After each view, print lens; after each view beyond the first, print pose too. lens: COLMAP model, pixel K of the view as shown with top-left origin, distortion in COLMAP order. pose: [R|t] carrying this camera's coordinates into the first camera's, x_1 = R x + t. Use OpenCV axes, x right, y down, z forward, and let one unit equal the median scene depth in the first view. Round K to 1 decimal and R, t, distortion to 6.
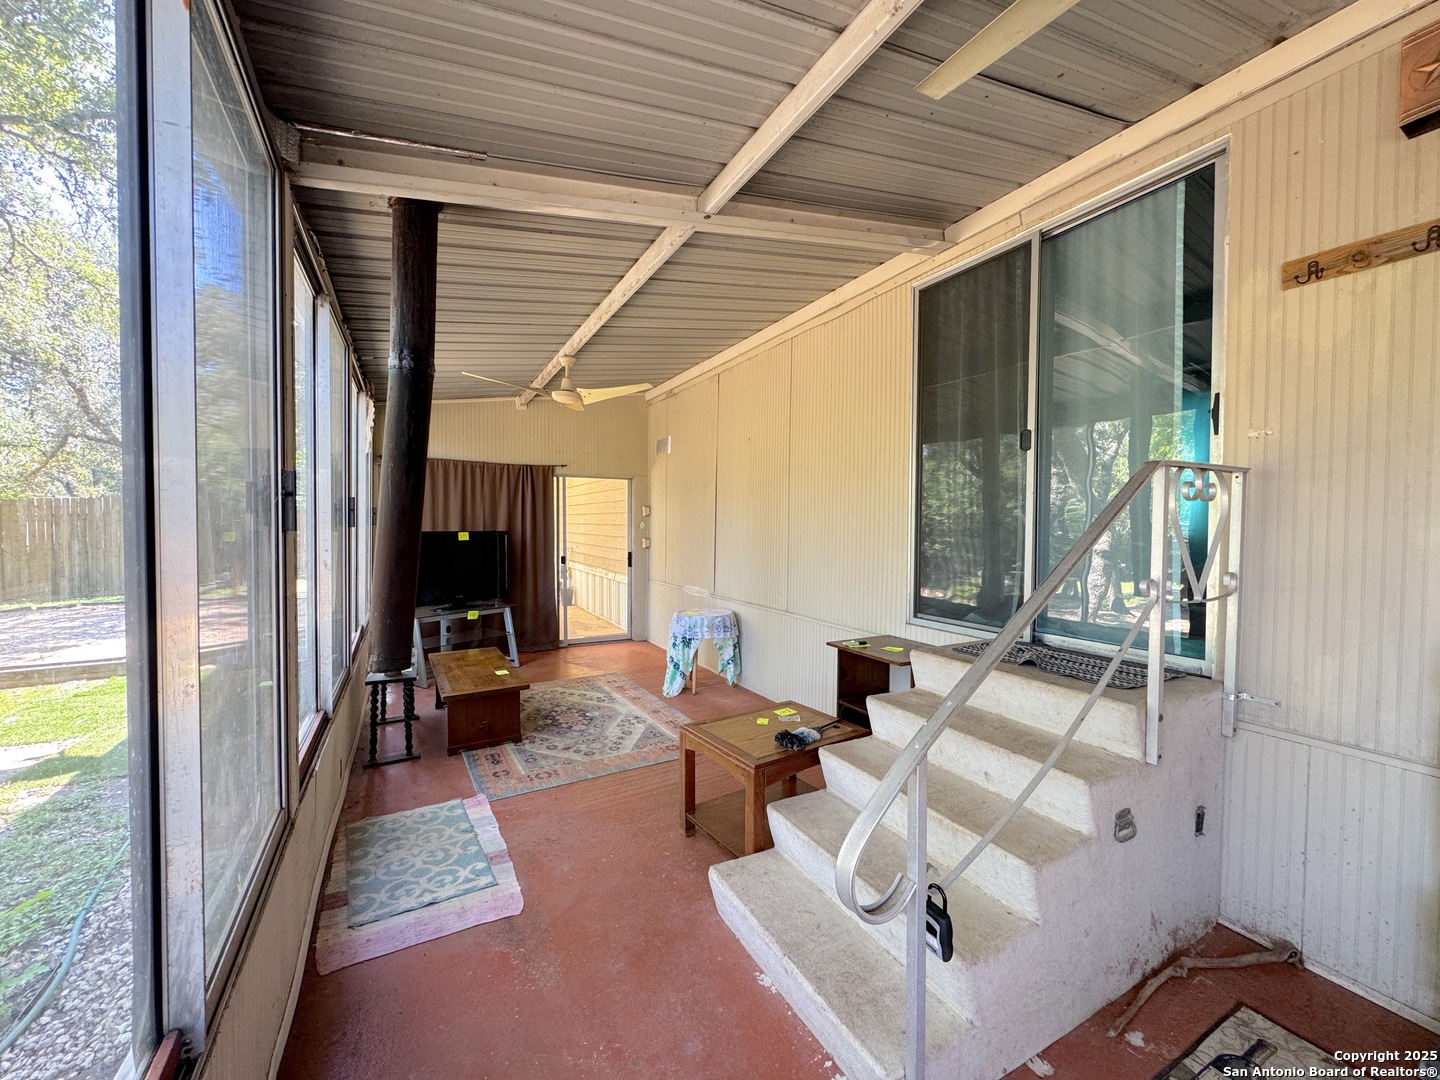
lens RADIAL K [[573.5, 0, 720.1], [0, 573.5, 541.7], [0, 0, 1]] dist [-0.002056, 0.000560]
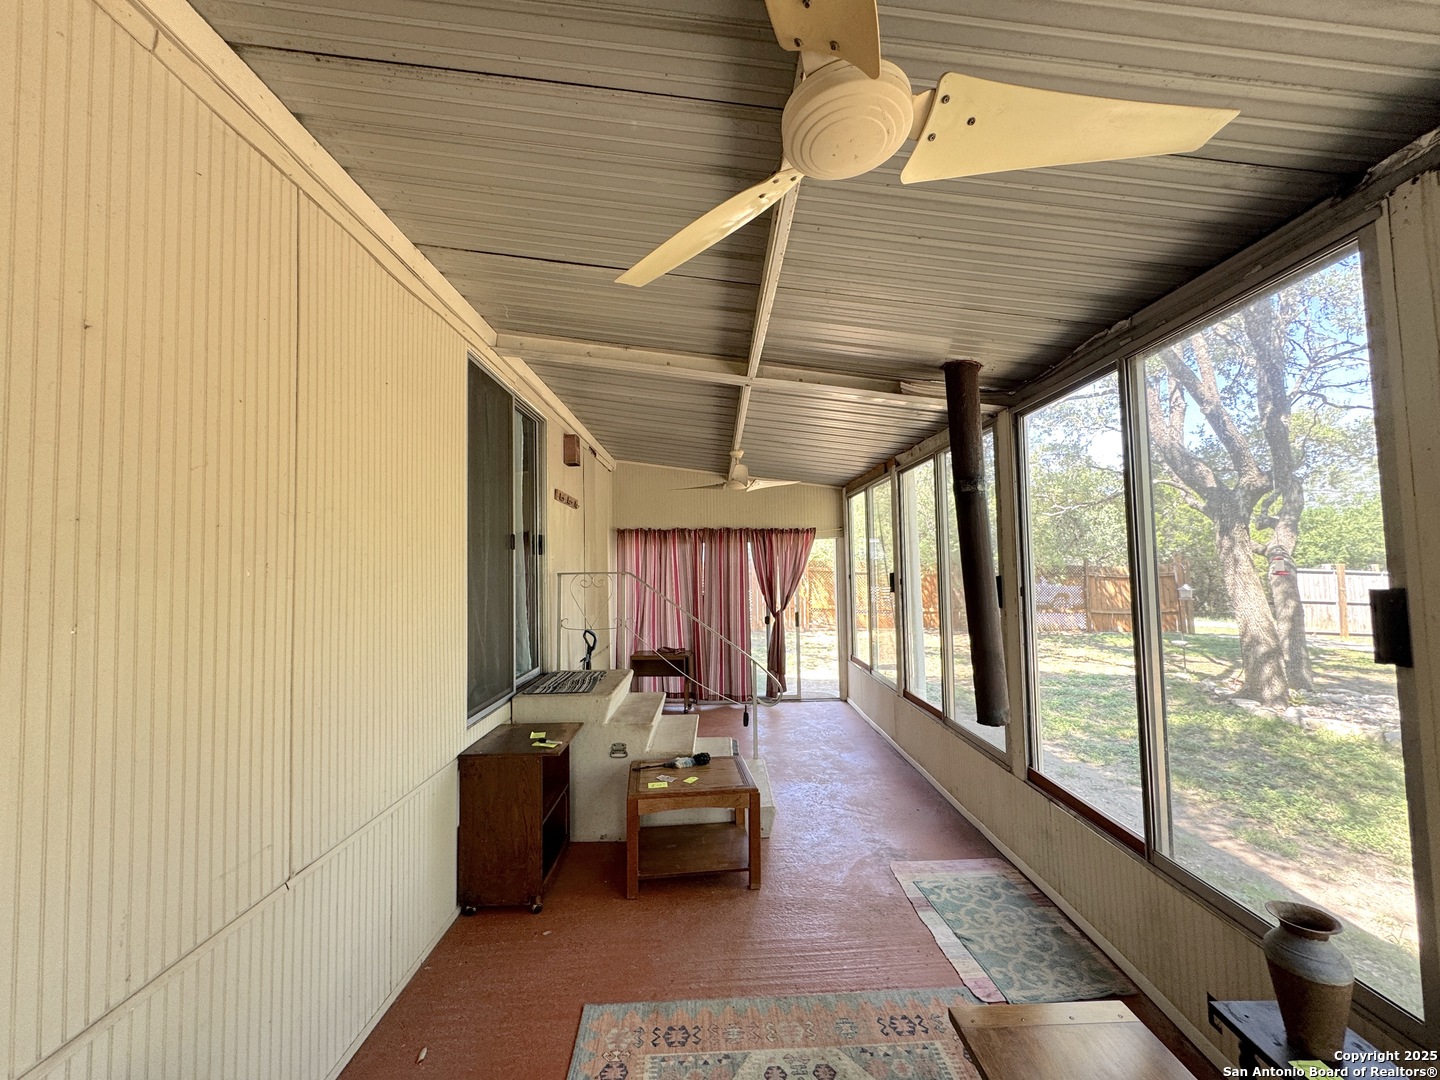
lens RADIAL K [[573.5, 0, 720.0], [0, 573.5, 544.3], [0, 0, 1]] dist [-0.002056, 0.000560]
pose [[-0.883389, 0.030994, 0.467615, -0.545011], [0.021362, 0.999437, -0.025887, -0.139830], [-0.468154, -0.012880, -0.883553, 2.047403]]
